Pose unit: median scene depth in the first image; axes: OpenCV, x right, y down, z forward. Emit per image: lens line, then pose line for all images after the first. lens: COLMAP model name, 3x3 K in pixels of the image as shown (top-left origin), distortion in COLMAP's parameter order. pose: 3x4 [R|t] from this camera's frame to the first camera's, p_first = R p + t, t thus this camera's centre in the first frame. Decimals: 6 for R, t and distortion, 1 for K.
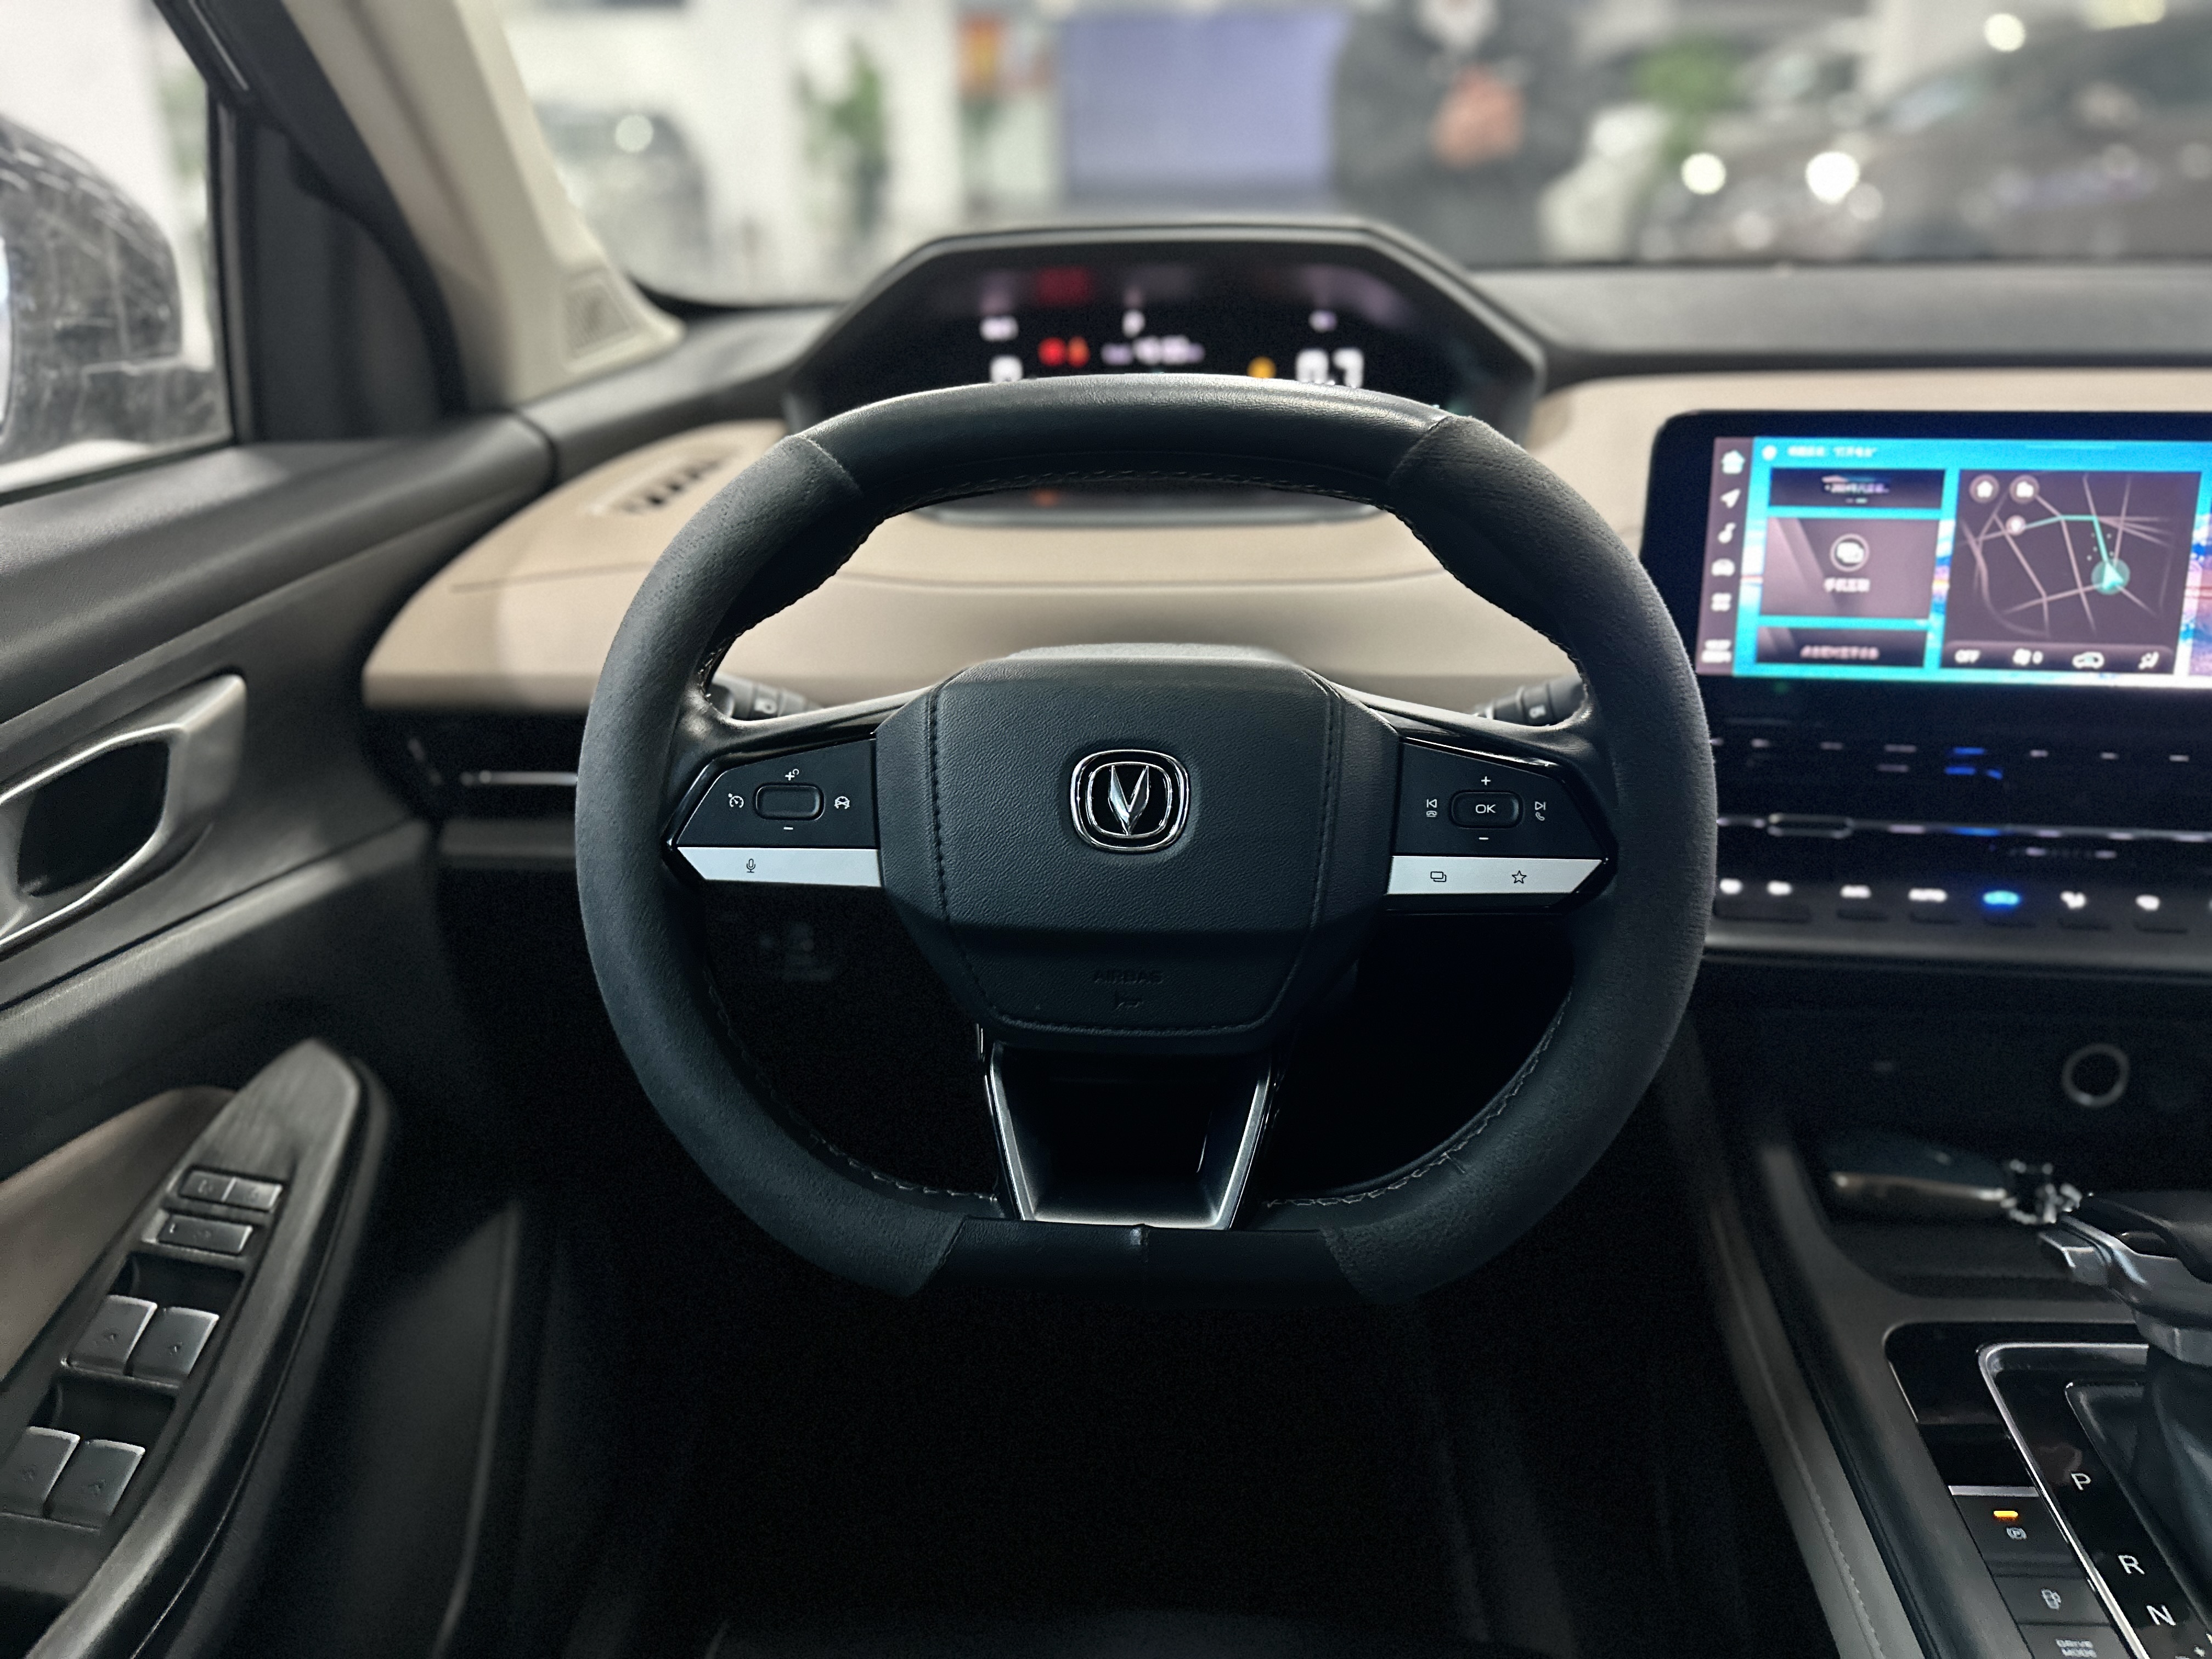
lens RADIAL K [[1592.7, 0, 1098.0], [0, 1592.7, 820.5], [0, 0, 1]] dist [0.044205, -0.049849]
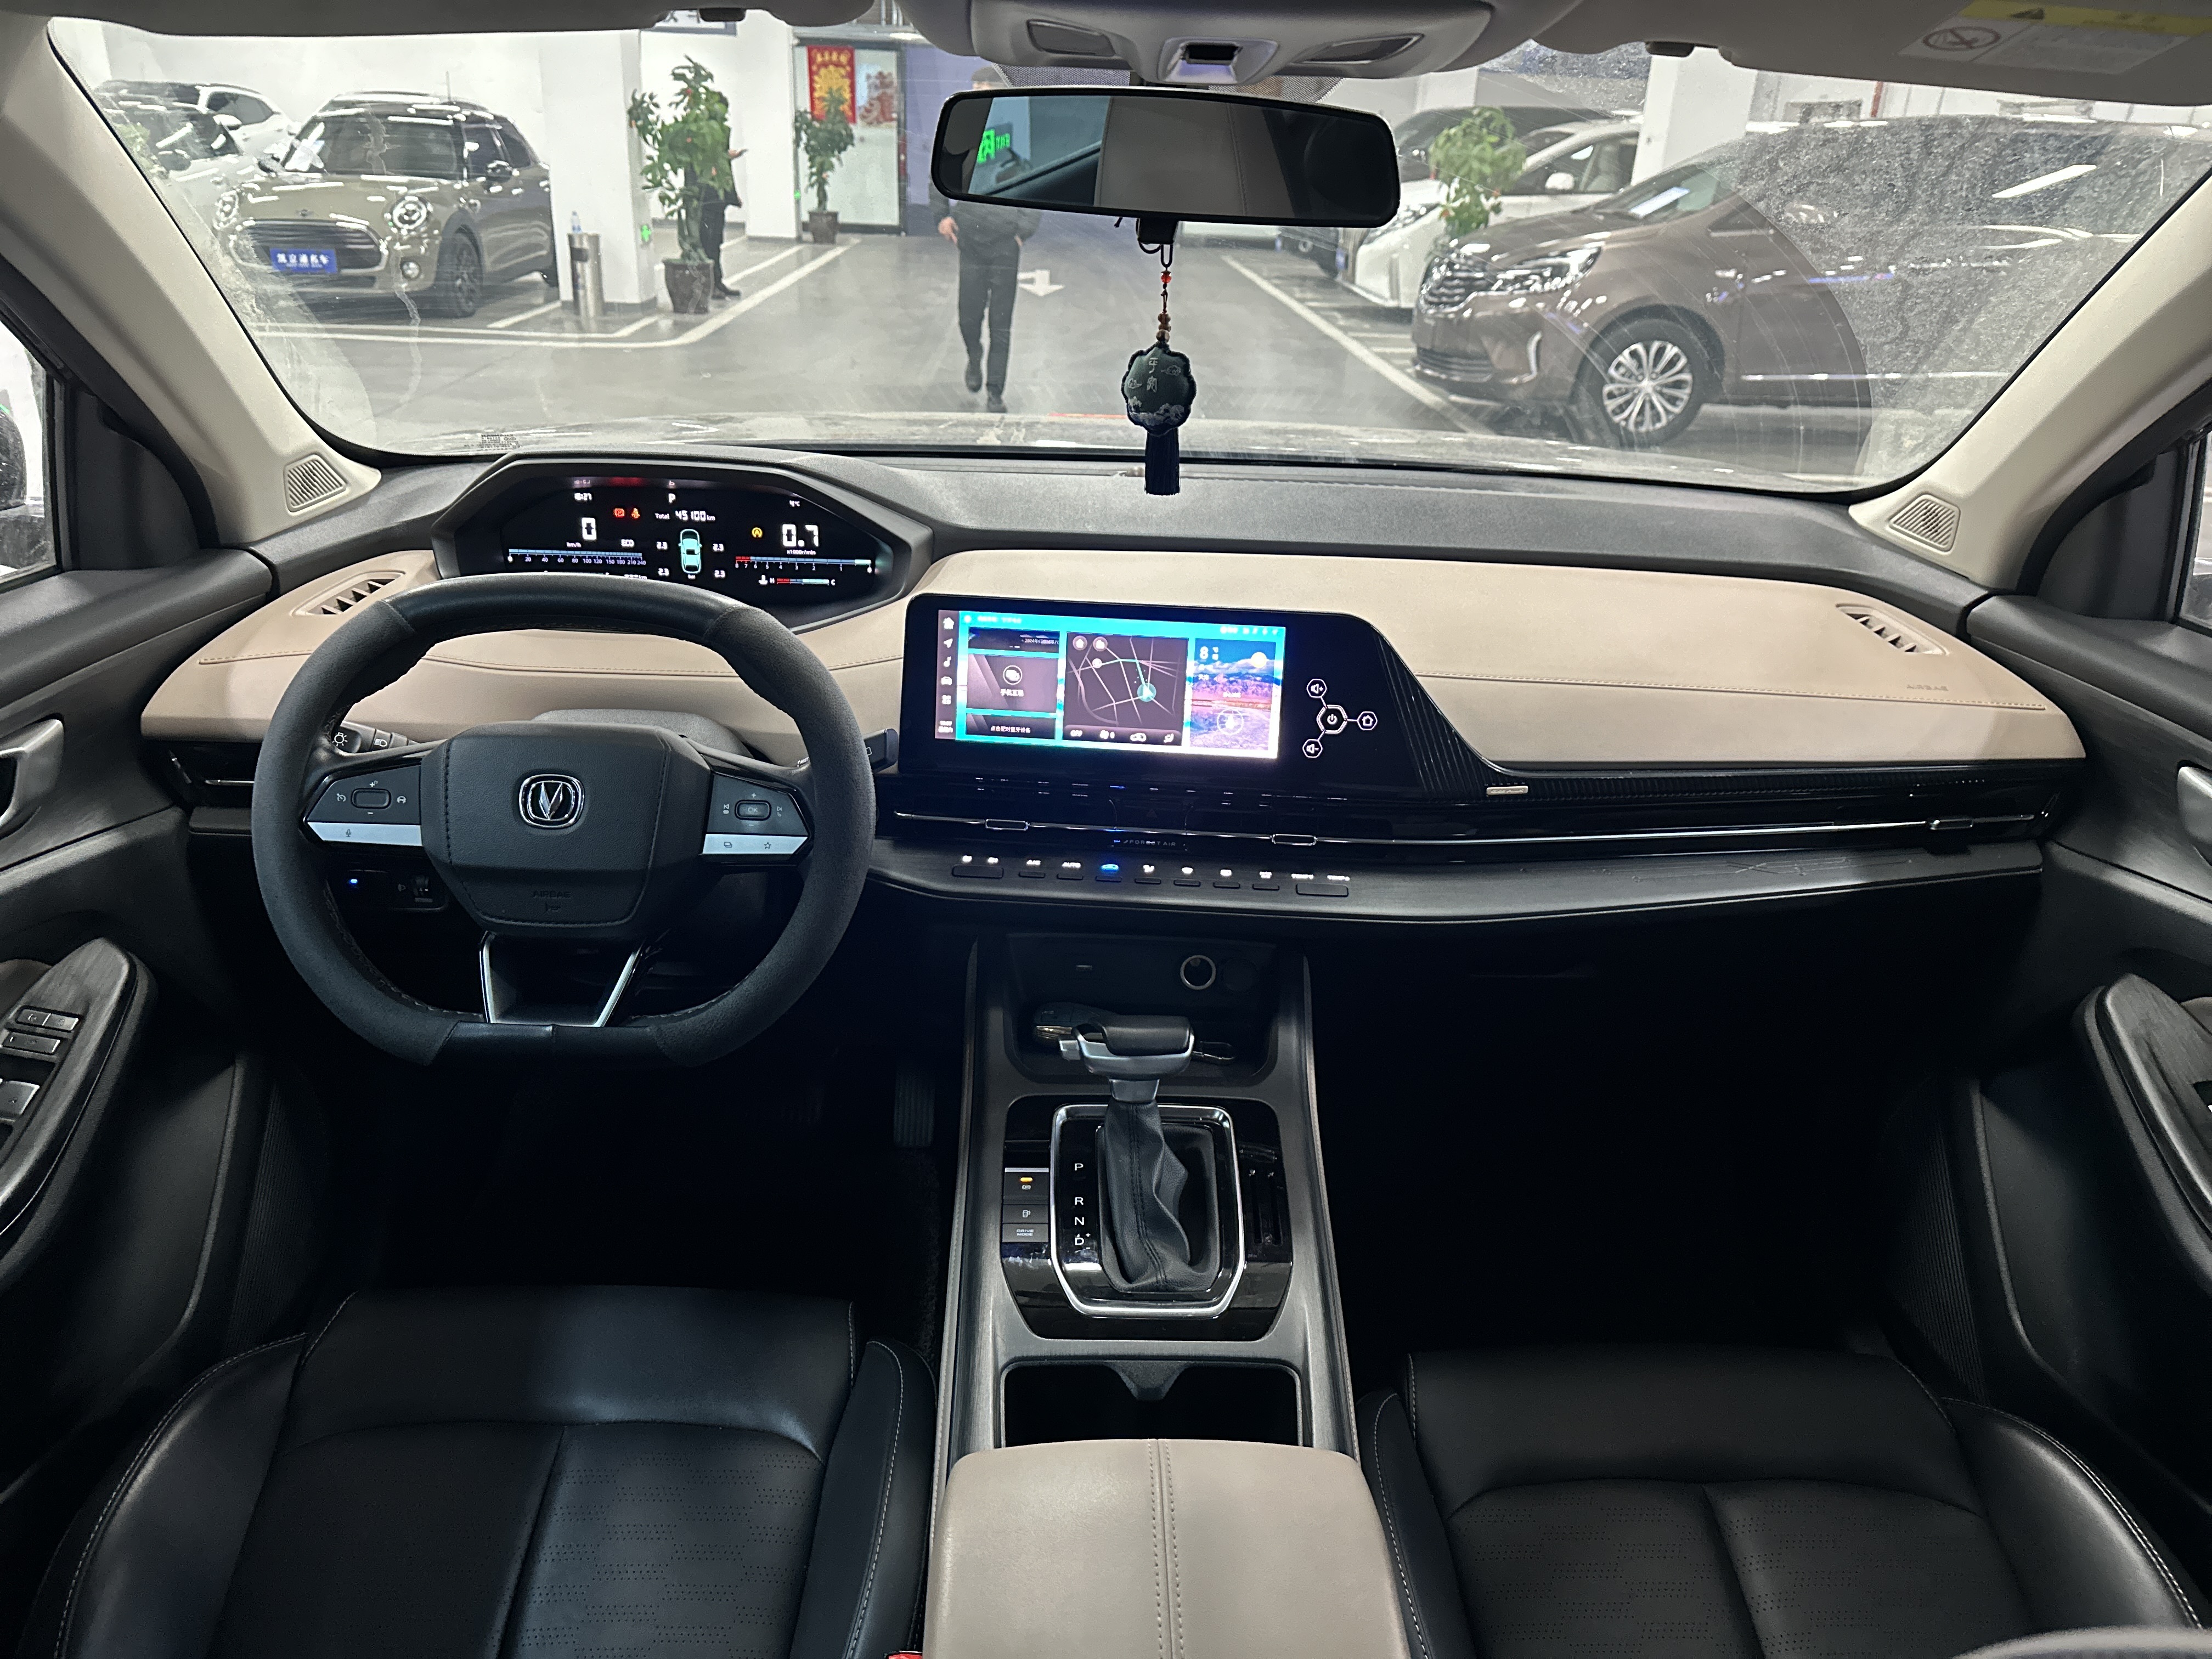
lens RADIAL K [[1592.7, 0, 1117.5], [0, 1592.7, 825.5], [0, 0, 1]] dist [0.044205, -0.049849]
pose [[0.995132, 0.019900, 0.096517, 0.417487], [-0.019453, 0.999795, -0.005575, 0.011047], [-0.096608, 0.003671, 0.995316, -0.801587]]
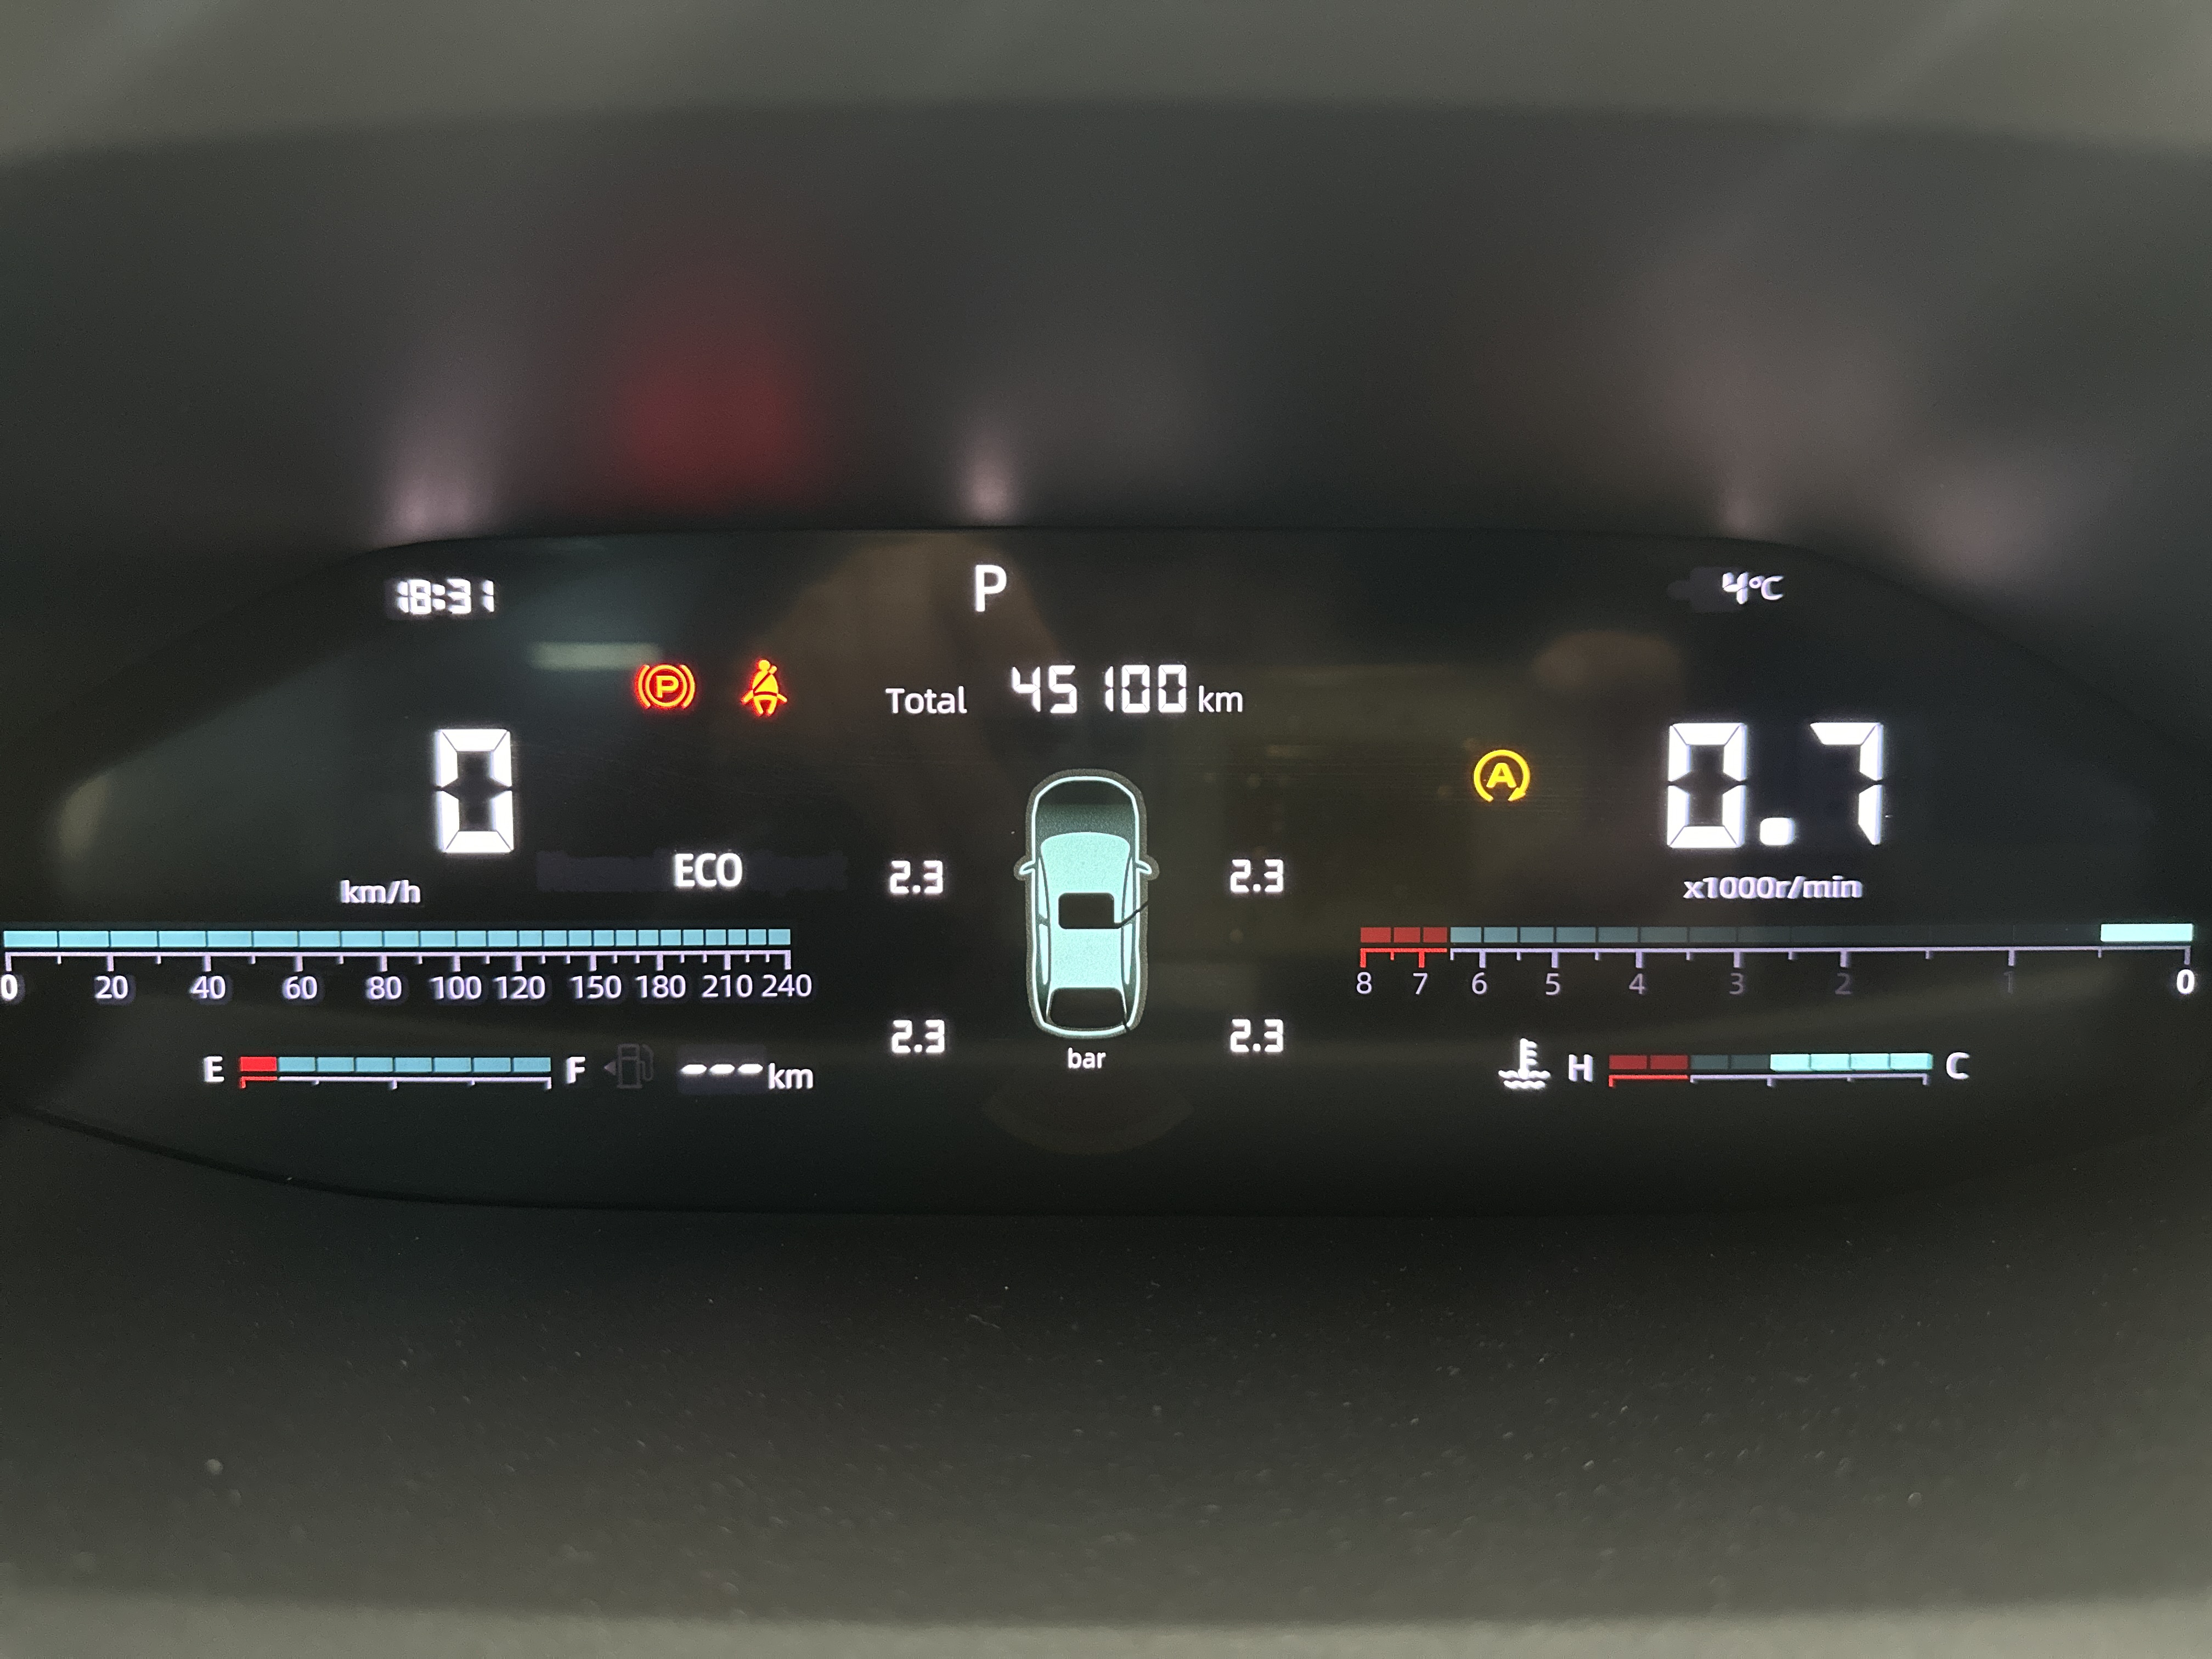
lens RADIAL K [[1592.7, 0, 1111.3], [0, 1592.7, 827.4], [0, 0, 1]] dist [0.044205, -0.049849]
pose [[0.998789, 0.006242, 0.048804, 0.039187], [0.004588, 0.975780, -0.218708, -0.294962], [-0.048988, 0.218667, 0.974569, 1.026020]]
